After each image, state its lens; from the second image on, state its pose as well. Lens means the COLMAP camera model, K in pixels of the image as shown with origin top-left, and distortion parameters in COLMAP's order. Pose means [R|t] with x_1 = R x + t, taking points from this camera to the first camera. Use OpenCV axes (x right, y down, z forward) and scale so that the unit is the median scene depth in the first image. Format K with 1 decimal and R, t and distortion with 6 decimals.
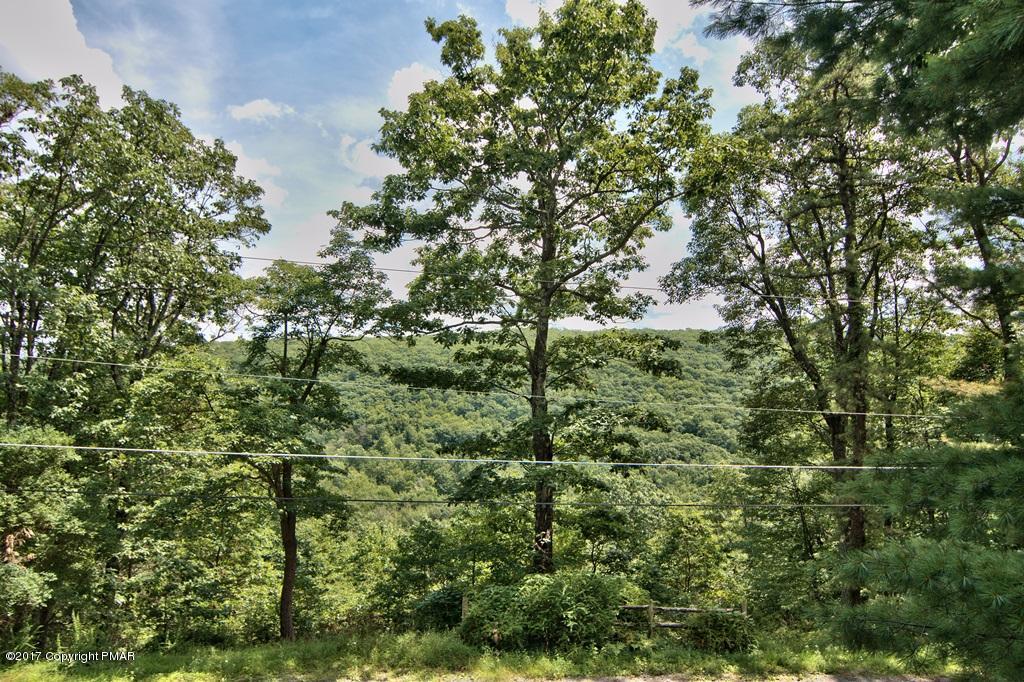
lens RADIAL K [[689.6, 0, 512.1], [0, 689.6, 347.9], [0, 0, 1]] dist [-0.007859, 0.000368]
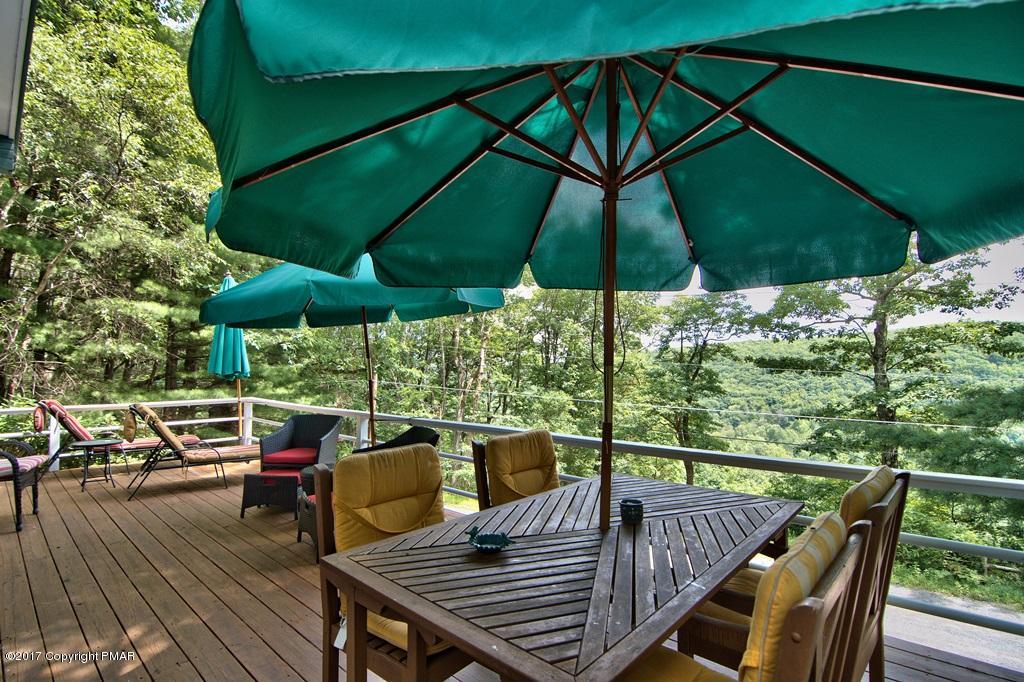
lens RADIAL K [[515.3, 0, 506.7], [0, 515.3, 342.7], [0, 0, 1]] dist [0.000175, -0.000263]
pose [[0.750020, -0.049979, -0.659525, 0.152272], [0.036809, 0.998750, -0.033825, 0.014630], [0.660390, 0.001093, 0.750922, -0.173246]]
